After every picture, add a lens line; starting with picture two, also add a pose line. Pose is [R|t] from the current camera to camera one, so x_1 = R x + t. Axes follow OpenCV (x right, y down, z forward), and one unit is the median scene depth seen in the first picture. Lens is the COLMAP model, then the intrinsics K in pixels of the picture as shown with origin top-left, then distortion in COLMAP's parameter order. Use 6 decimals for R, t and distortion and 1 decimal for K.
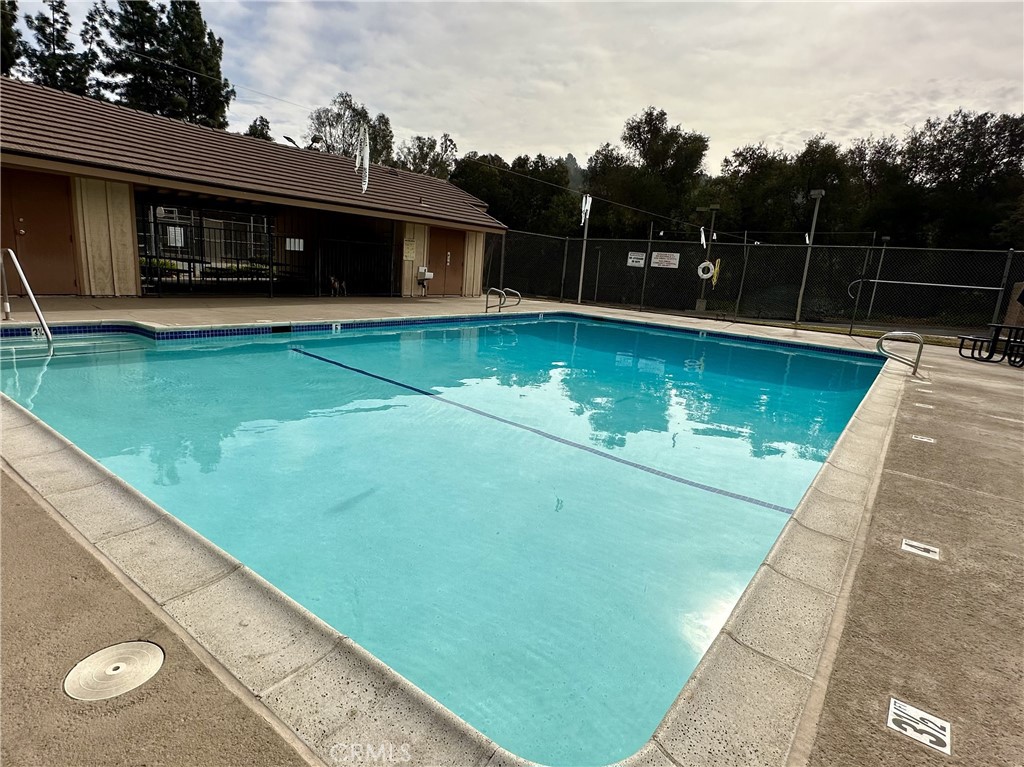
lens RADIAL K [[556.7, 0, 512.0], [0, 556.7, 383.5], [0, 0, 1]] dist [0.003199, 0.000391]
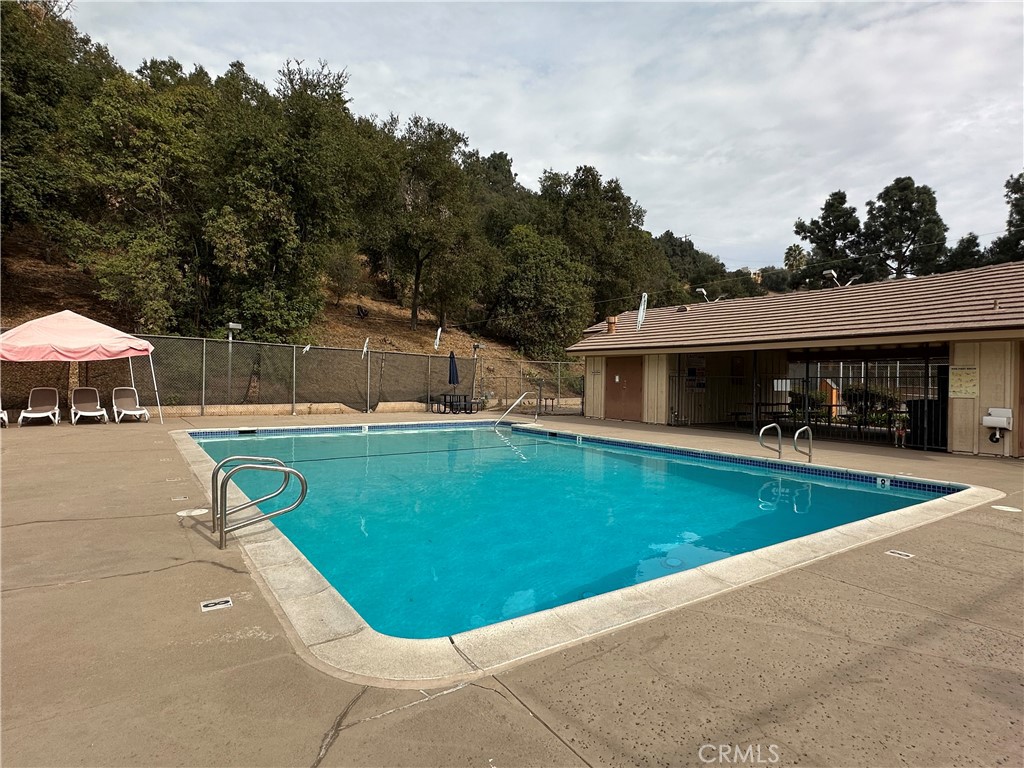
lens RADIAL K [[542.5, 0, 512.0], [0, 542.5, 384.0], [0, 0, 1]] dist [-0.000986, 0.000040]
pose [[-0.316580, -0.077889, -0.945362, 0.806166], [-0.242100, 0.970251, 0.001134, -0.155602], [0.917150, 0.229231, -0.326019, 1.010088]]
